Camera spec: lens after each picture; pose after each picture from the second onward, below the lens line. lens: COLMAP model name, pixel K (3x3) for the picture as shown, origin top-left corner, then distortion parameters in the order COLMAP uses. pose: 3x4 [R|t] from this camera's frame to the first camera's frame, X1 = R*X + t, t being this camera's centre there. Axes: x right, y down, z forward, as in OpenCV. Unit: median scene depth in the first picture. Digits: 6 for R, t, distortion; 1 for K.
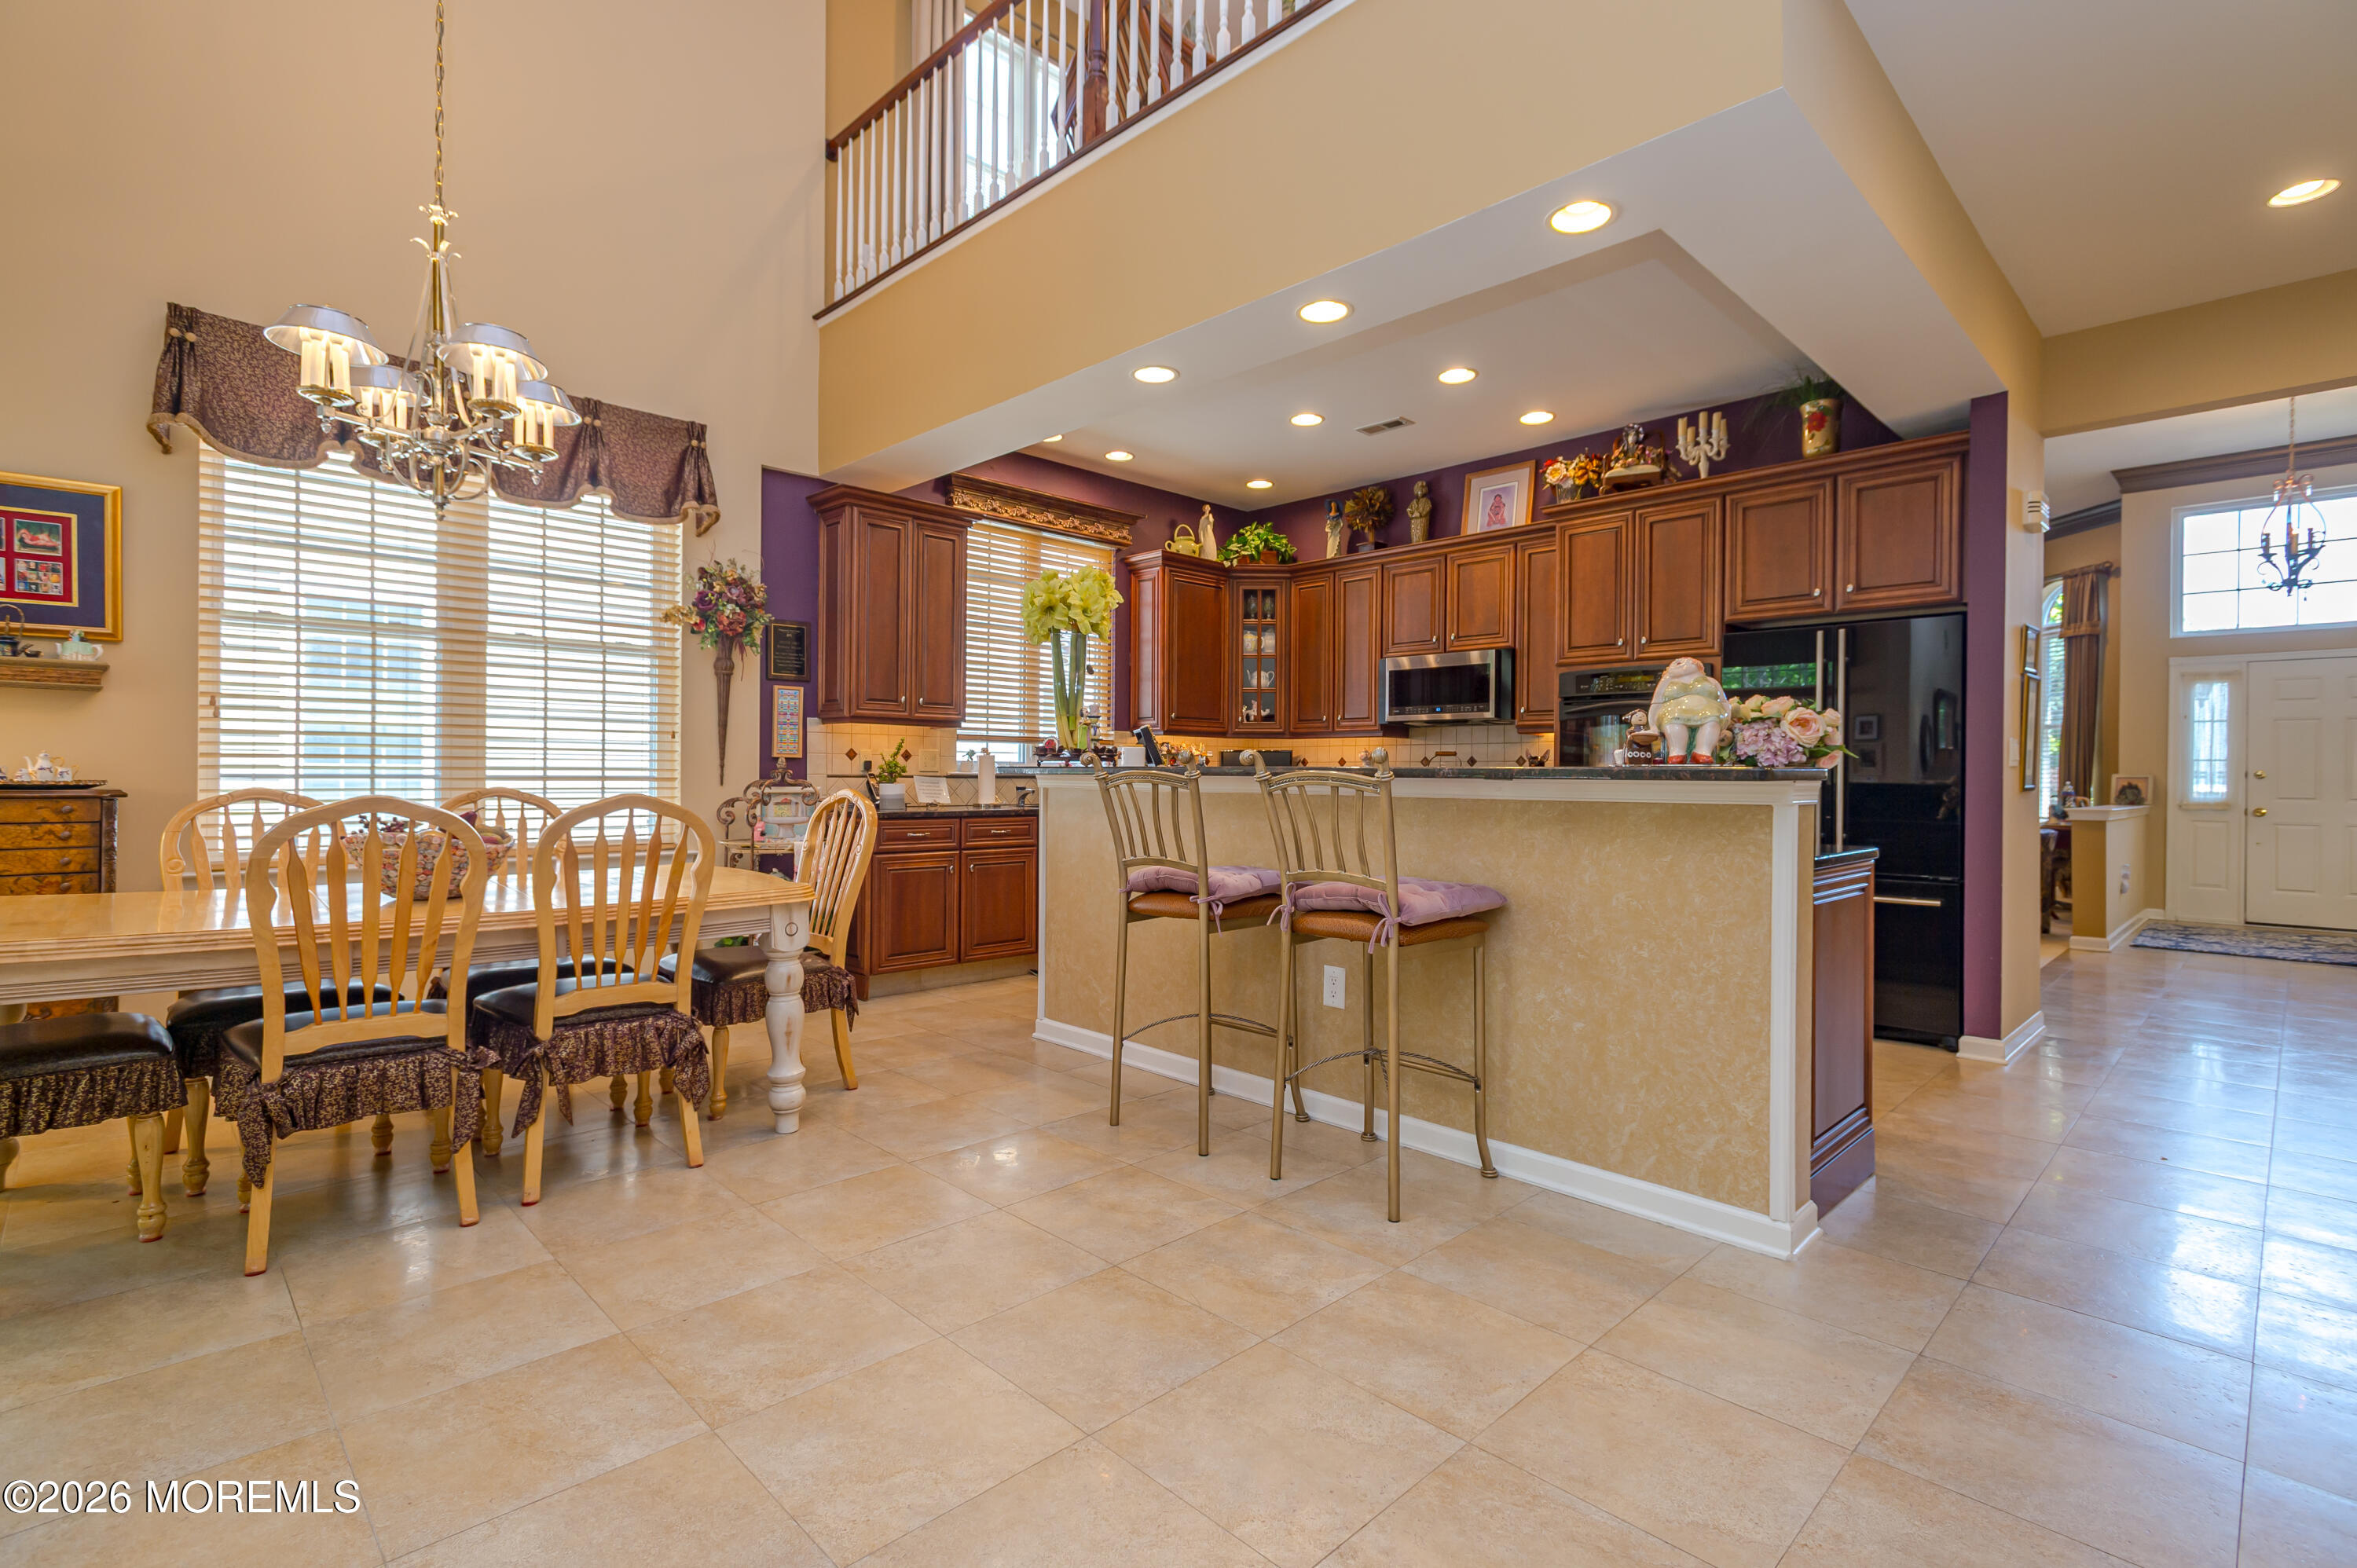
lens RADIAL K [[1090.3, 0, 1177.0], [0, 1090.3, 775.5], [0, 0, 1]] dist [0.019689, -0.008049]
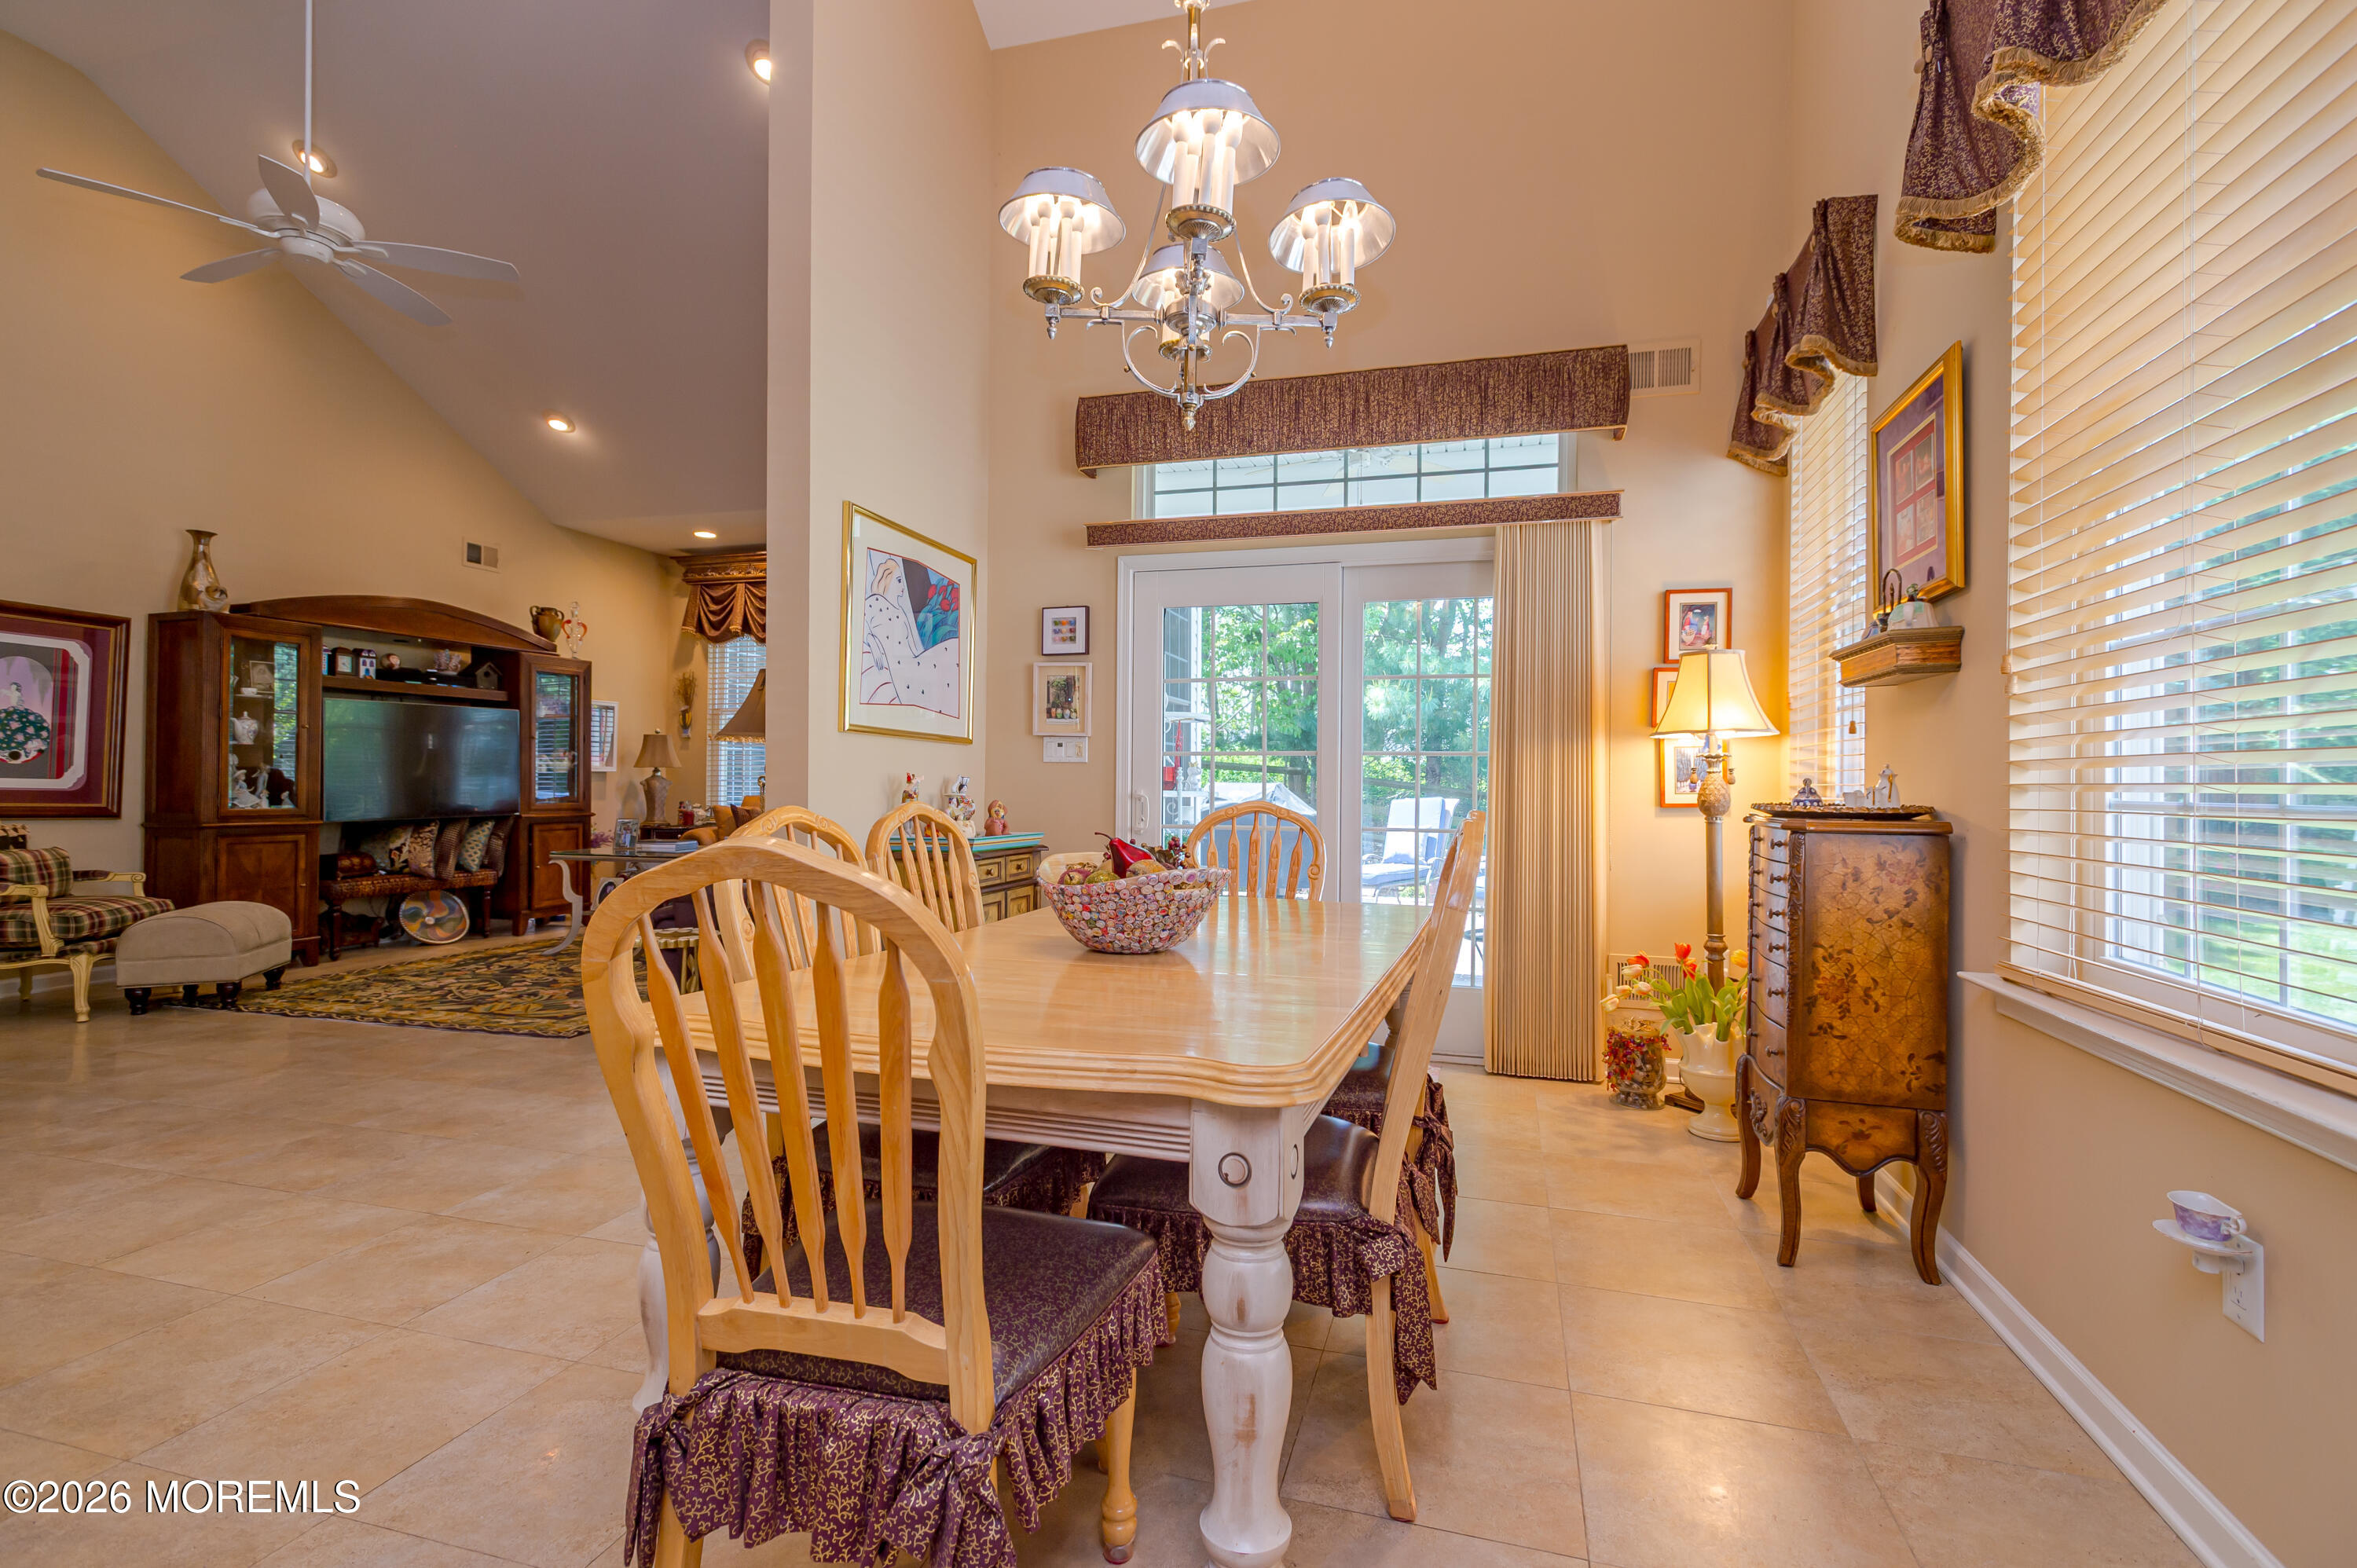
lens RADIAL K [[1090.3, 0, 1177.0], [0, 1090.3, 775.5], [0, 0, 1]] dist [0.019689, -0.008049]
pose [[-0.872917, -0.019065, -0.487497, -0.190302], [-0.017232, 0.999818, -0.008245, -0.002089], [0.487565, 0.001203, -0.873086, 0.944290]]
